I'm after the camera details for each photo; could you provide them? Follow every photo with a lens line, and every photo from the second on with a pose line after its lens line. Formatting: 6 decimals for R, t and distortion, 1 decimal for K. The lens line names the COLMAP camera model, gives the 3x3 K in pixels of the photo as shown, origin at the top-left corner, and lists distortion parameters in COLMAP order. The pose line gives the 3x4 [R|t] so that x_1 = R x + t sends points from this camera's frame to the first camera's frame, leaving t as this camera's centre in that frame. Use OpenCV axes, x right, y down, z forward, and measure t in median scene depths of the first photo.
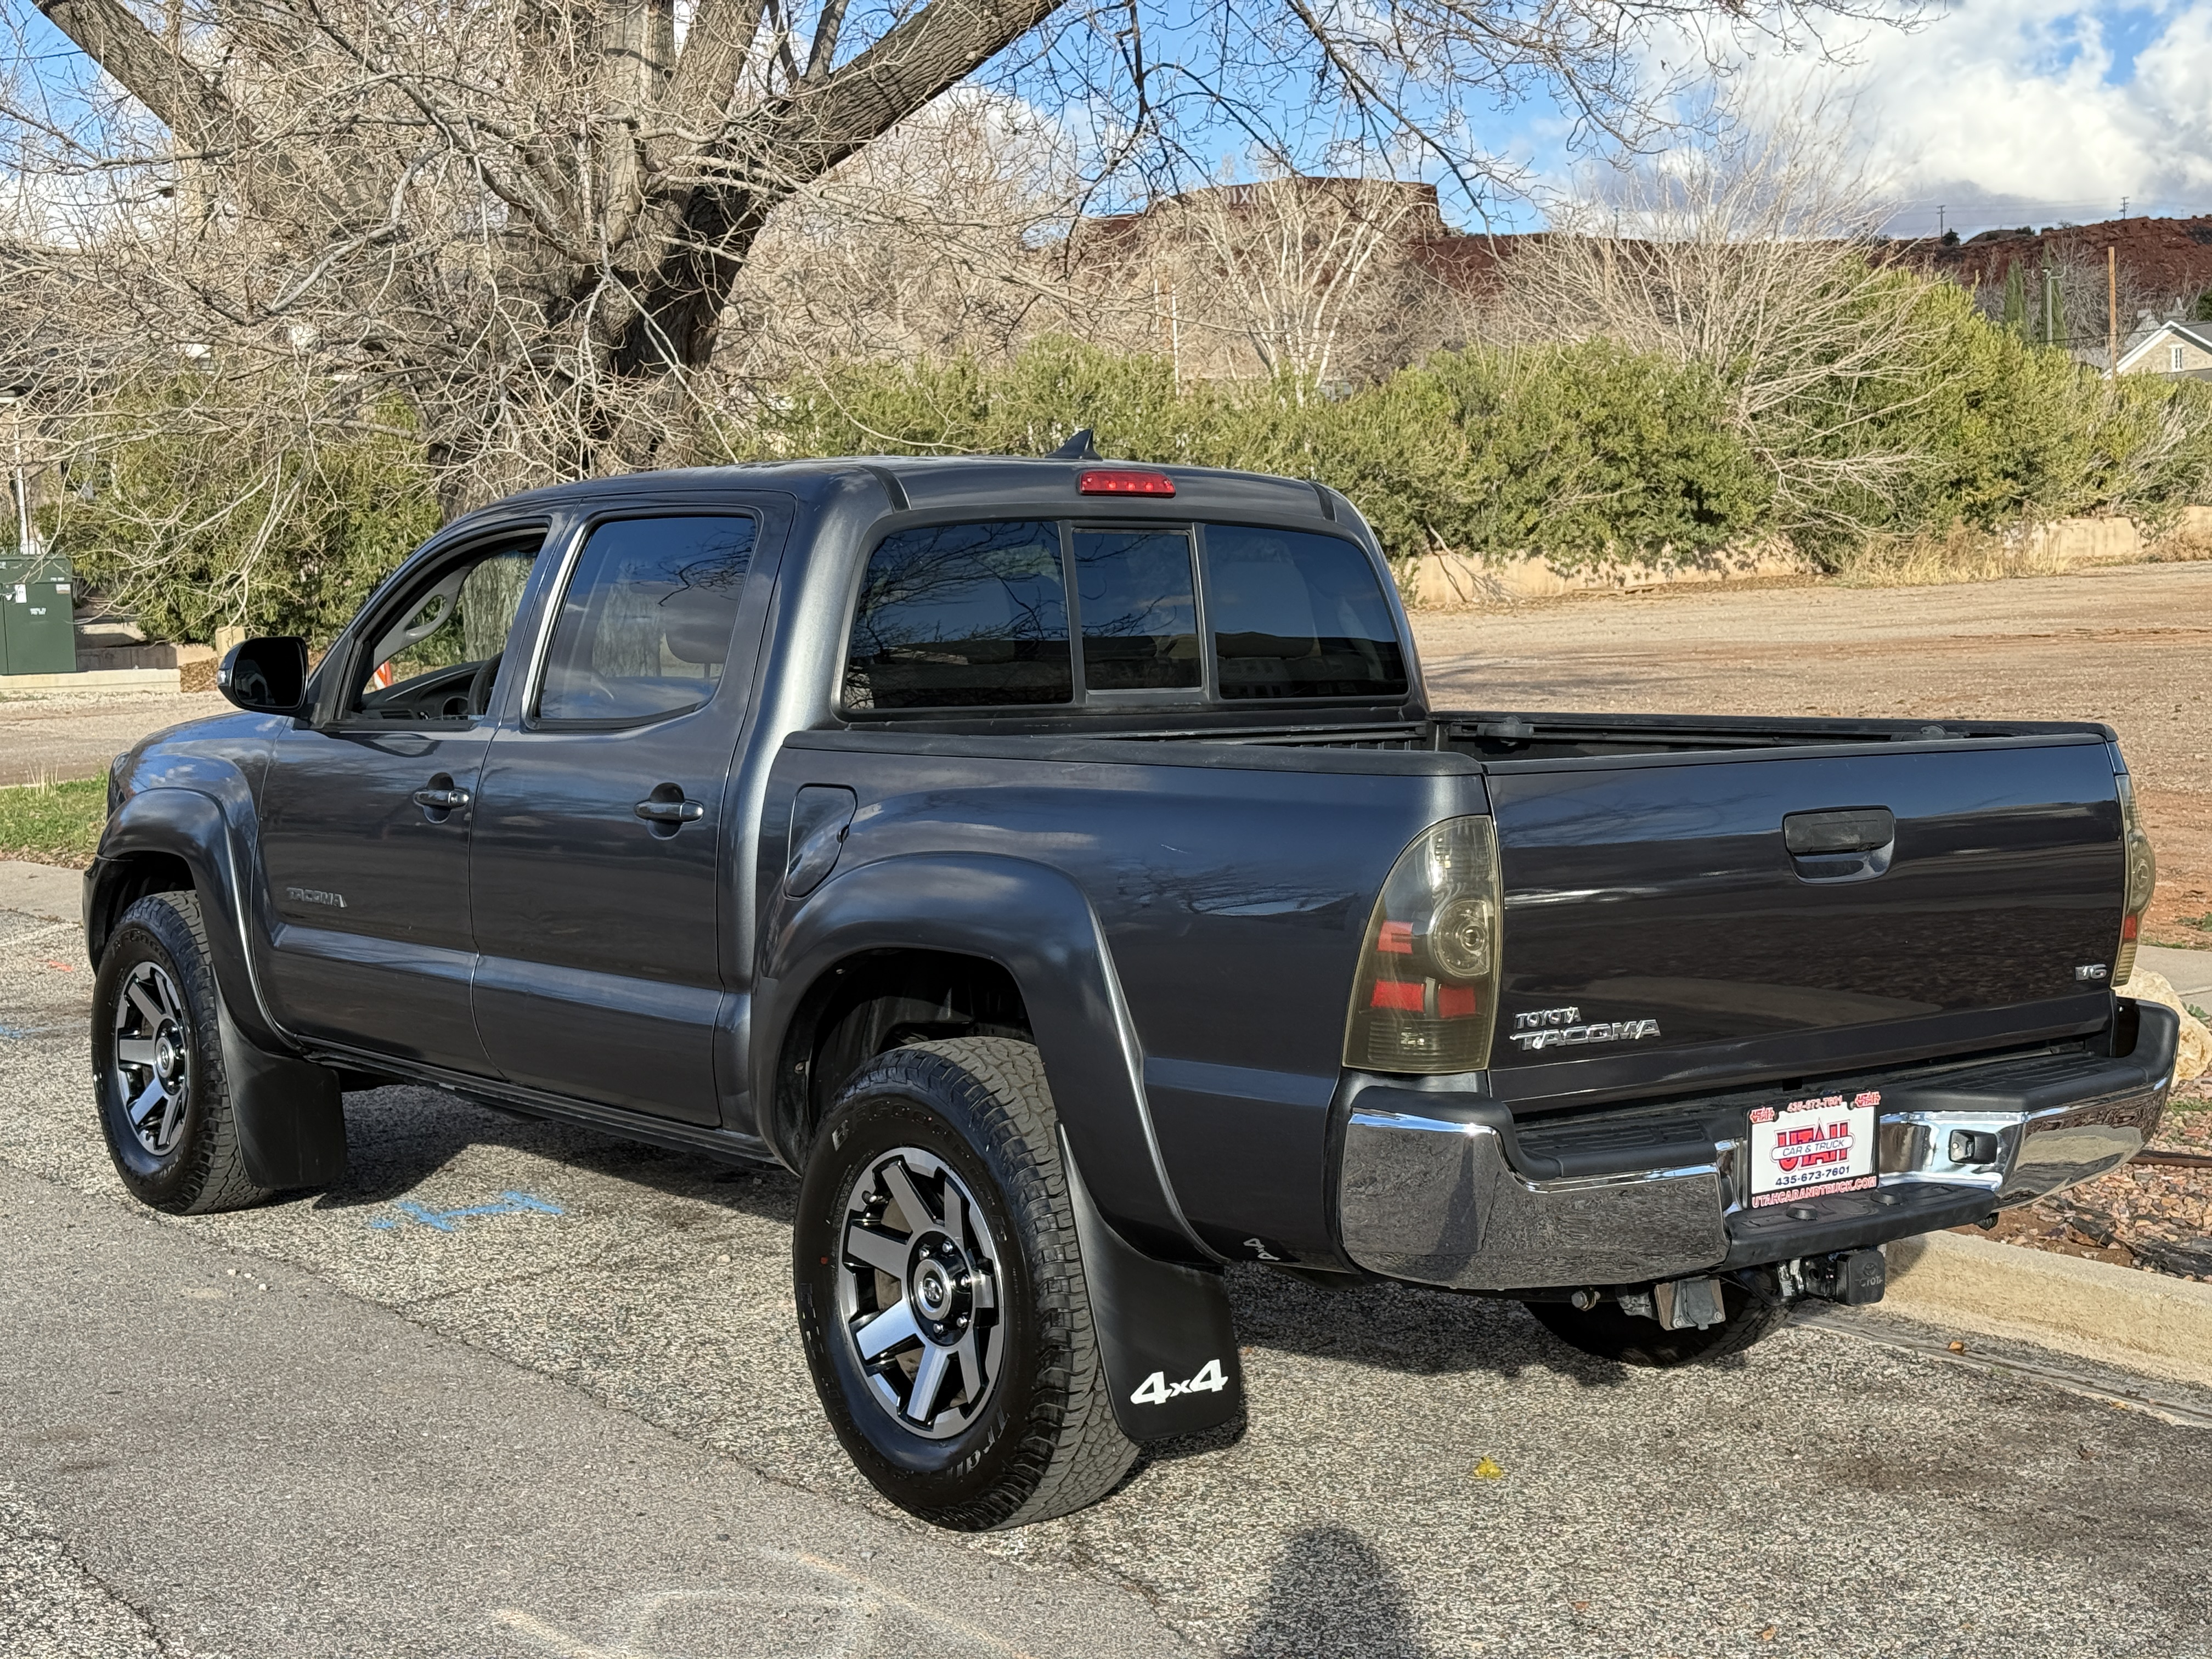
lens RADIAL K [[3119.7, 0, 1106.0], [0, 3119.7, 829.5], [0, 0, 1]] dist [0.028923, -0.083848]
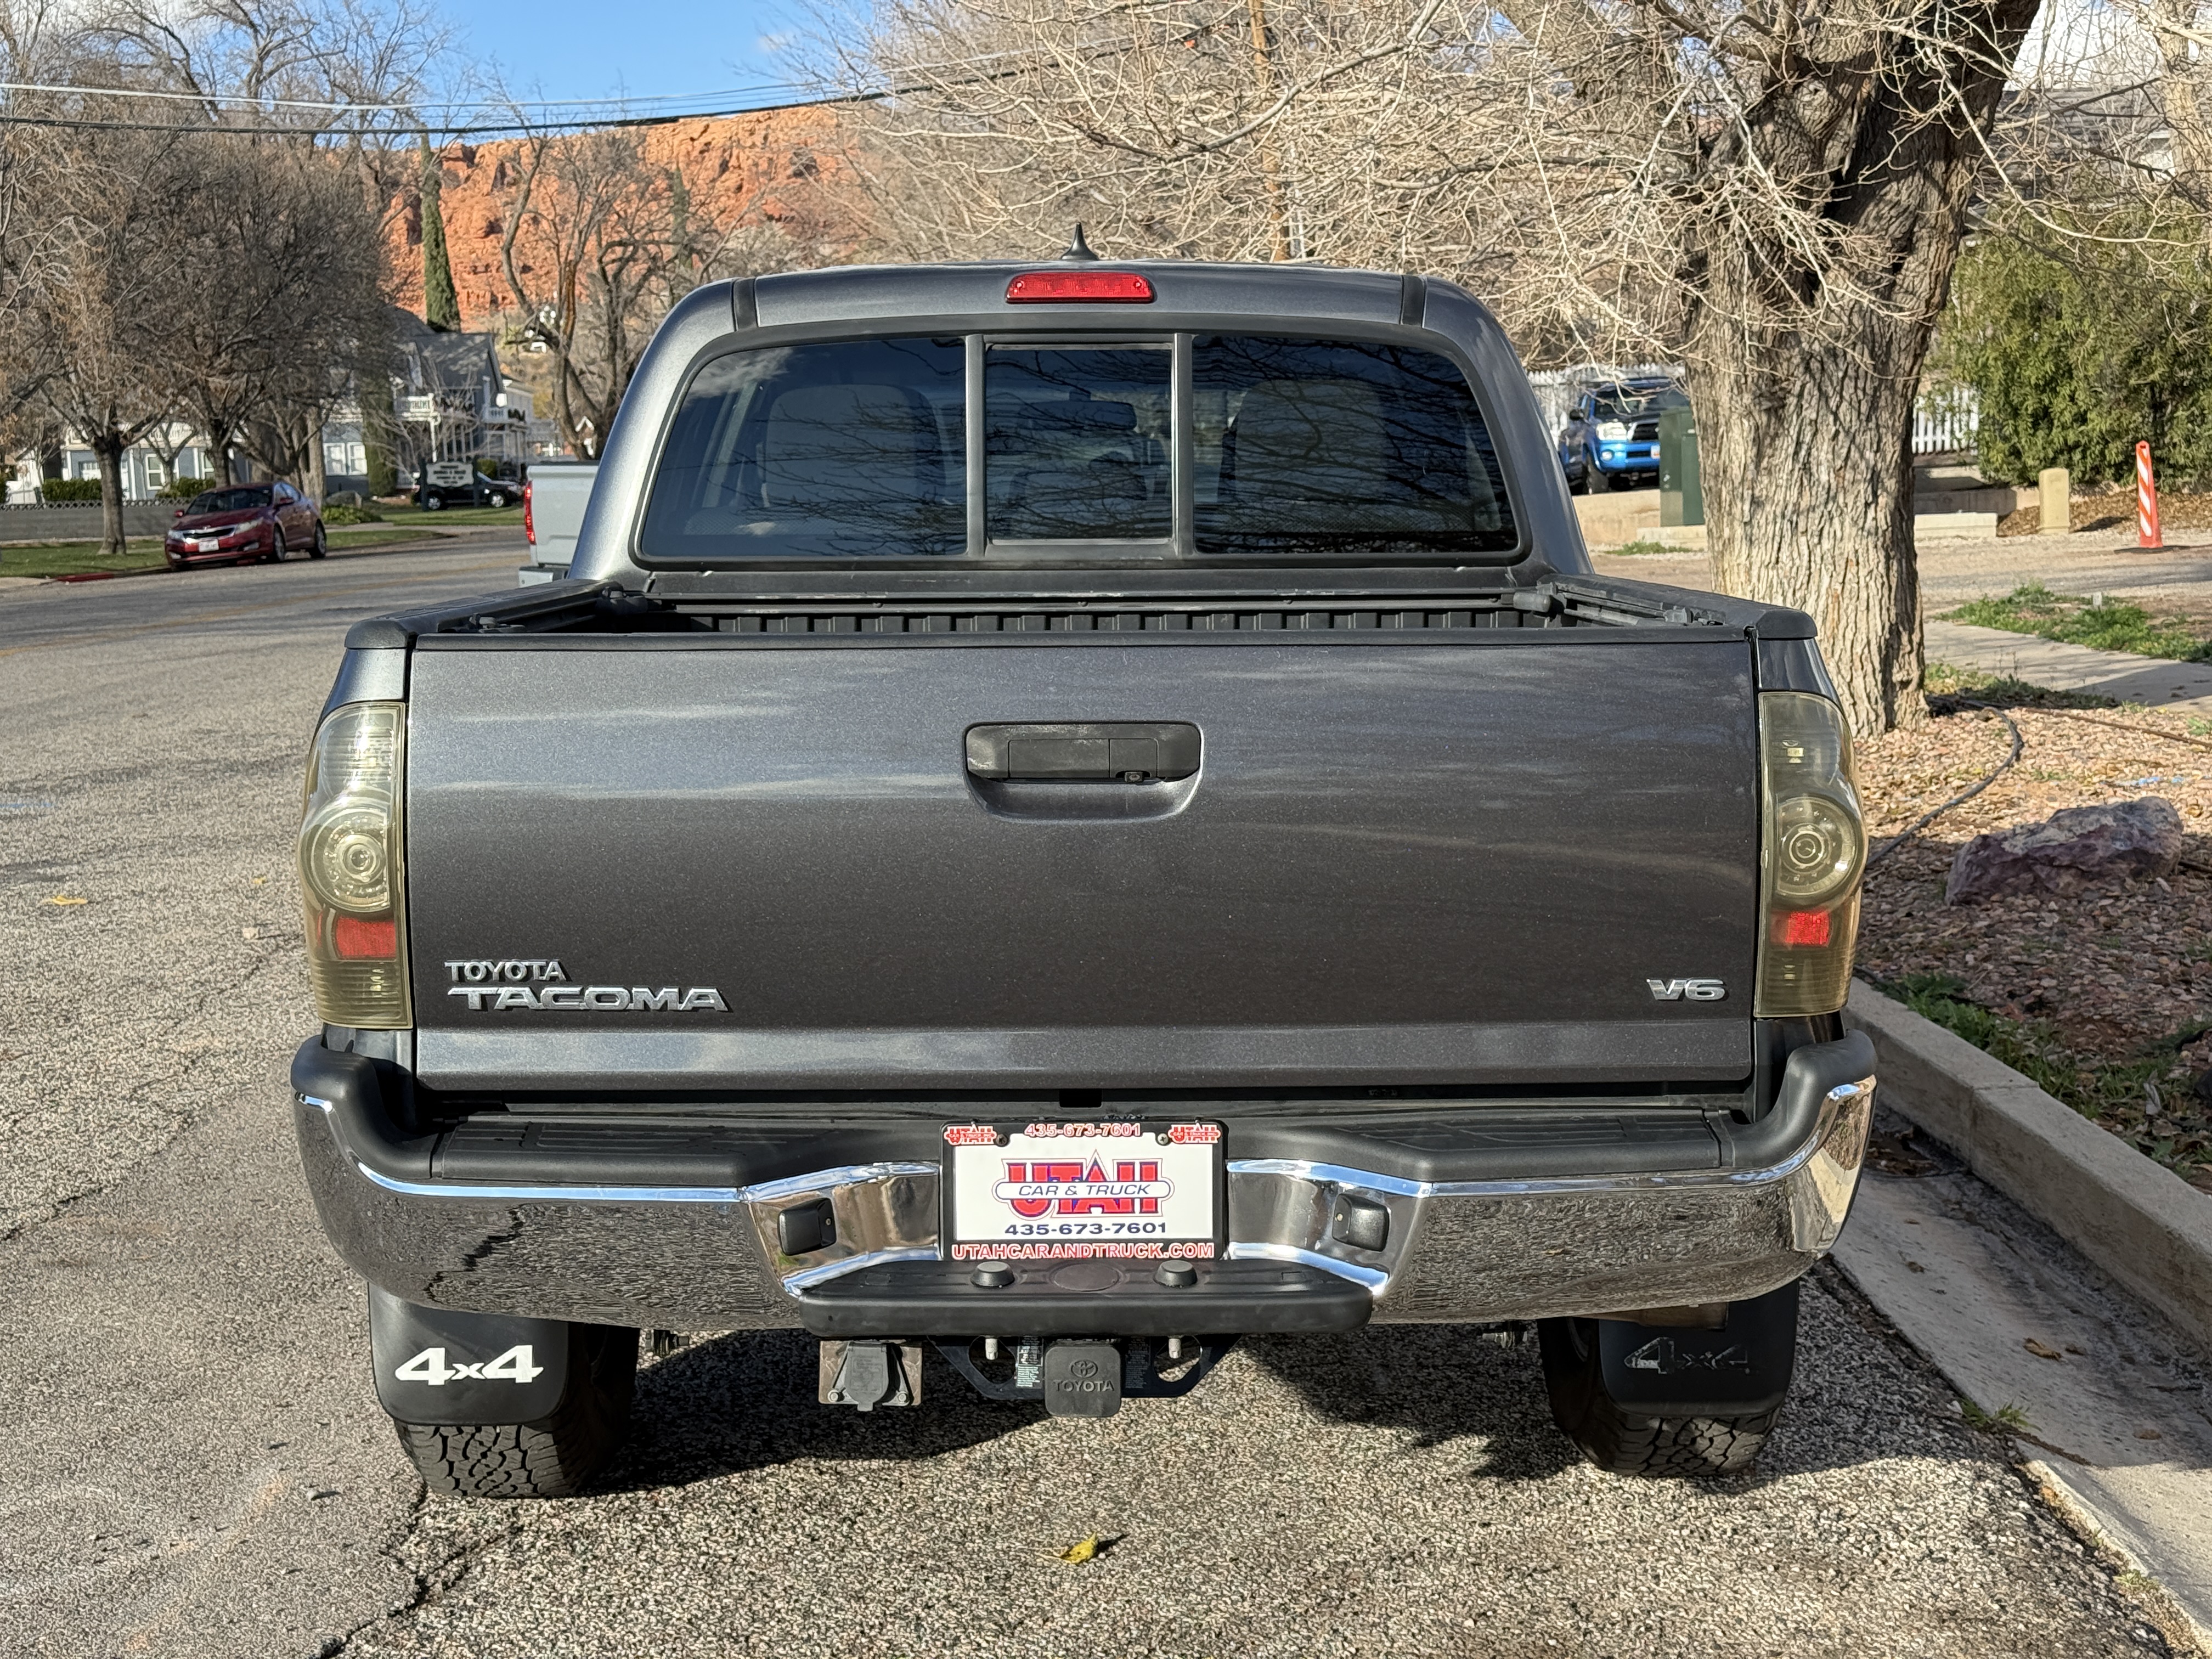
lens RADIAL K [[3074.7, 0, 1106.0], [0, 3074.7, 829.5], [0, 0, 1]] dist [0.190705, -0.476052]
pose [[0.795837, 0.070518, -0.601390, 0.649052], [-0.040505, 0.997171, 0.063326, -0.025583], [0.604154, -0.026038, 0.796442, 0.441547]]
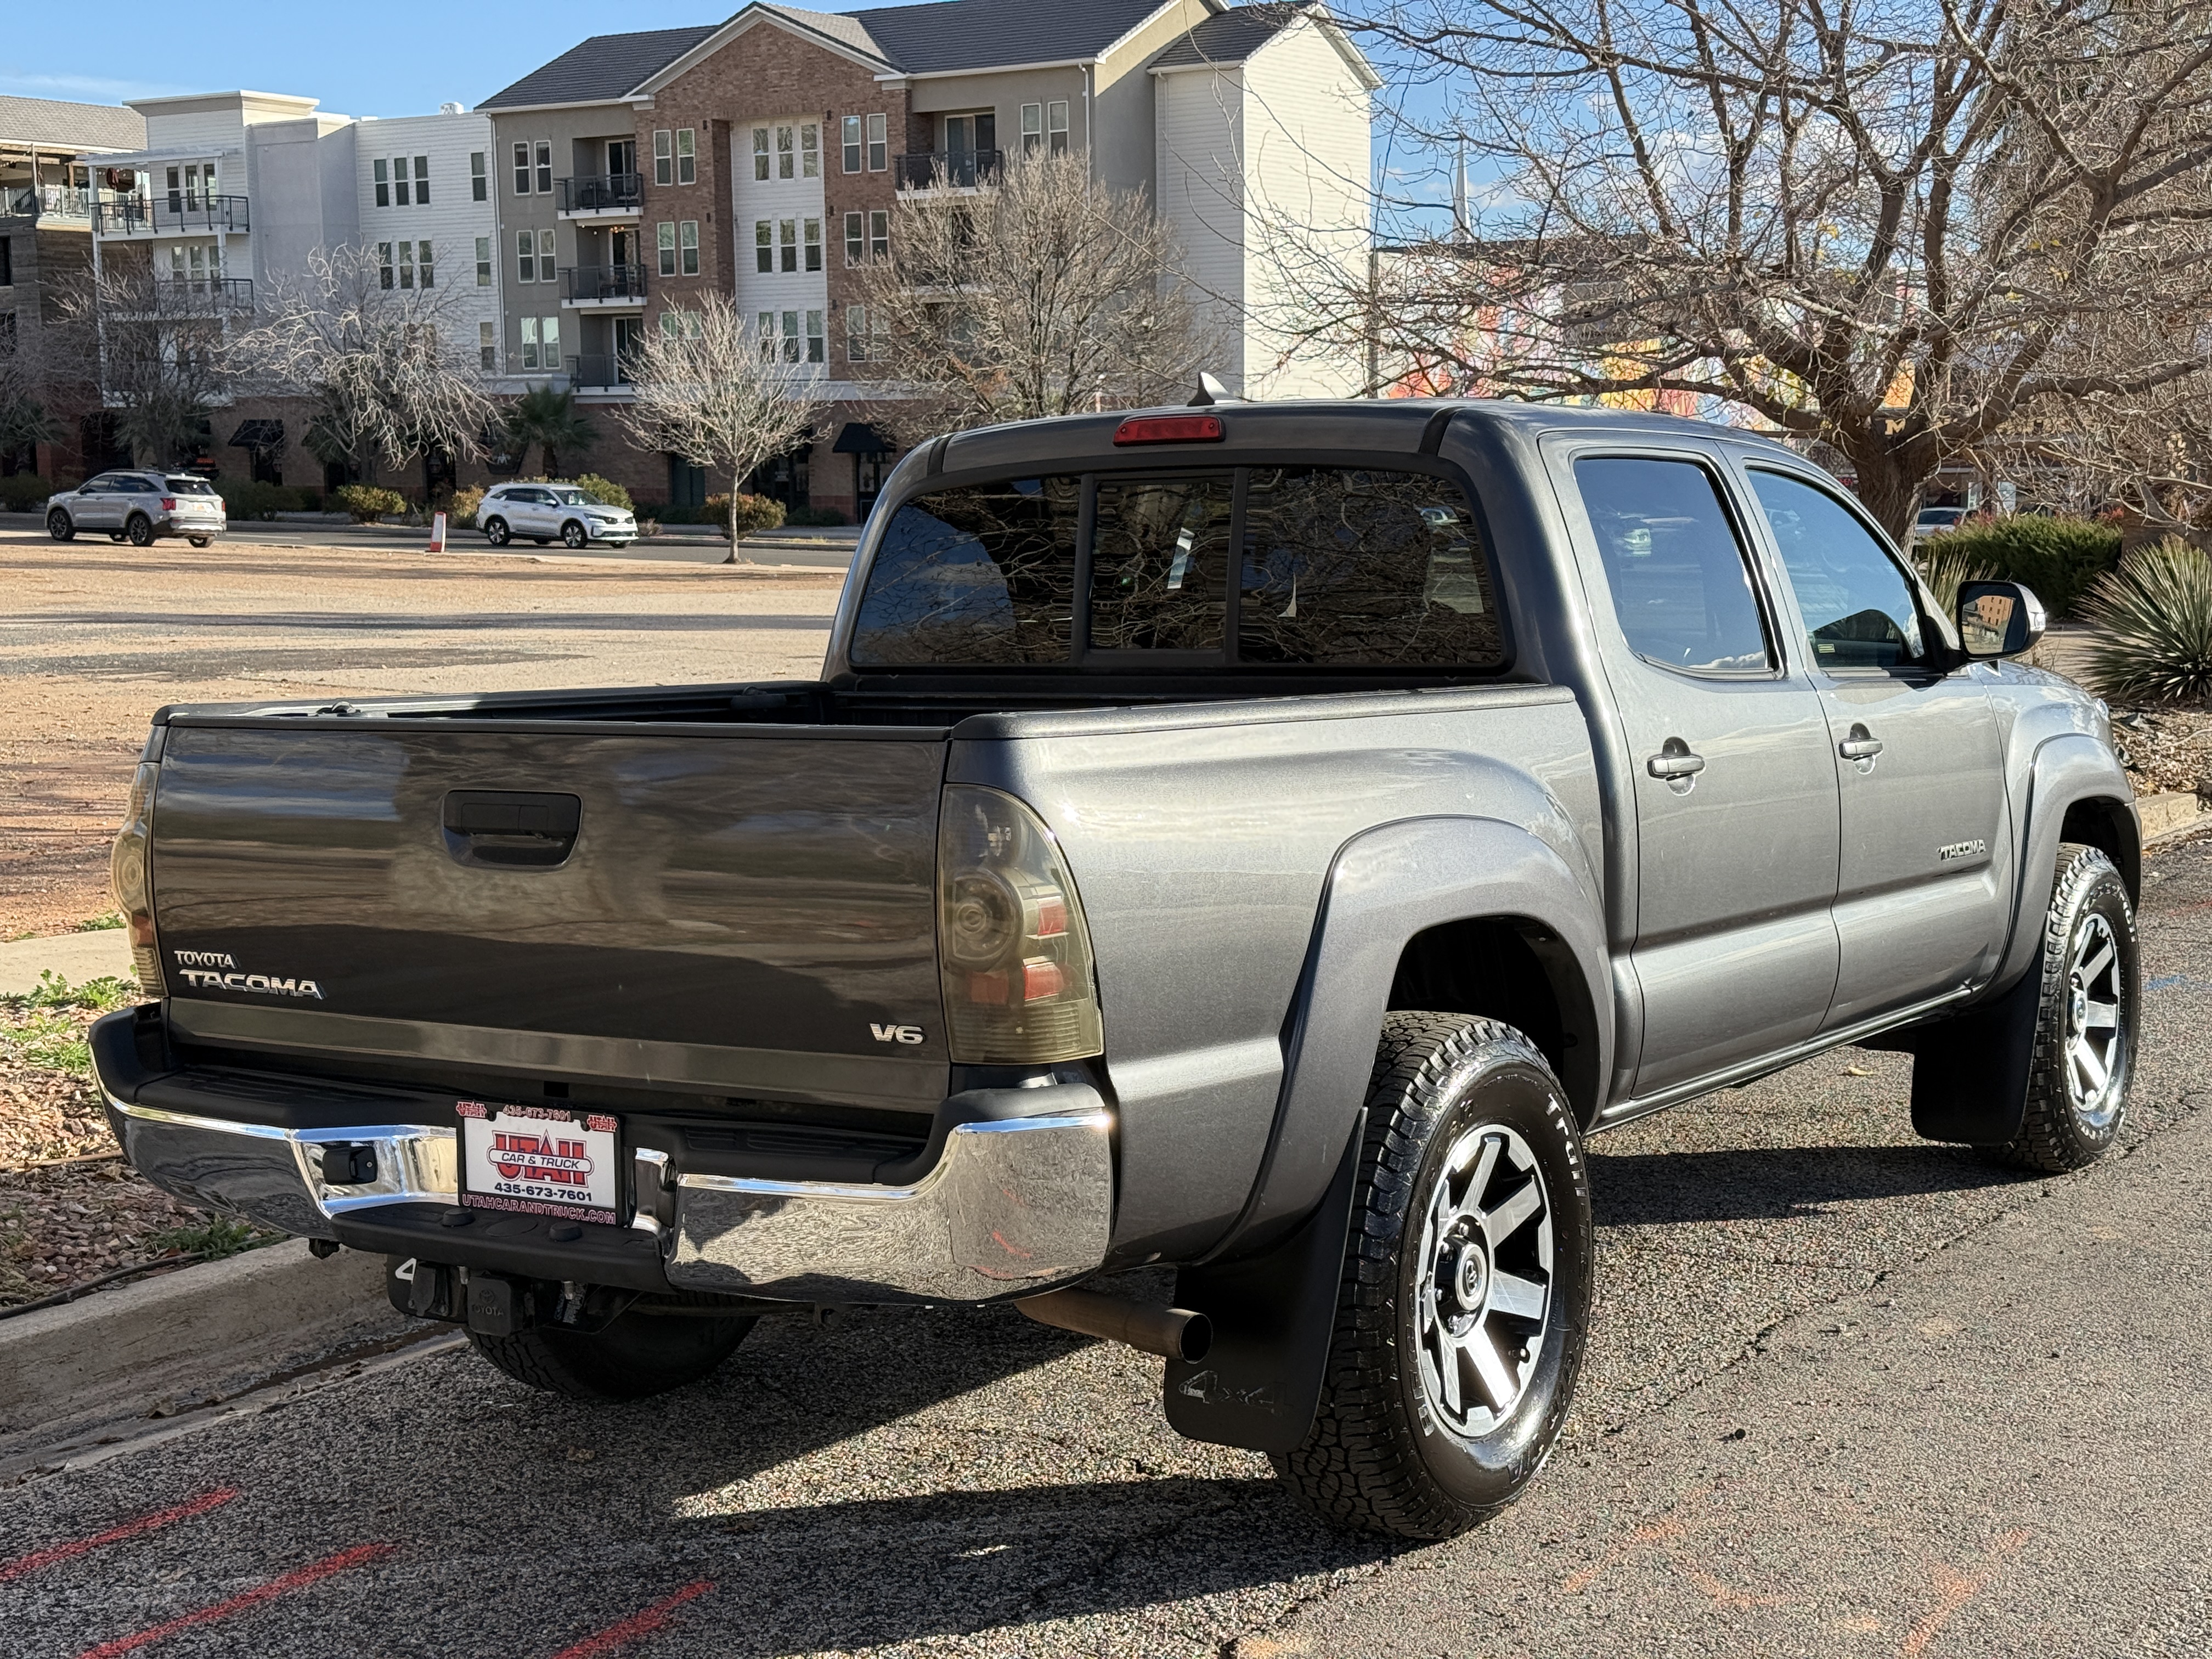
lens RADIAL K [[3074.7, 0, 1106.0], [0, 3074.7, 829.5], [0, 0, 1]] dist [0.190705, -0.476052]
pose [[0.331511, 0.075654, -0.940413, 1.124734], [-0.053326, 0.996689, 0.061383, -0.059120], [0.941943, 0.029800, 0.334448, 0.848944]]
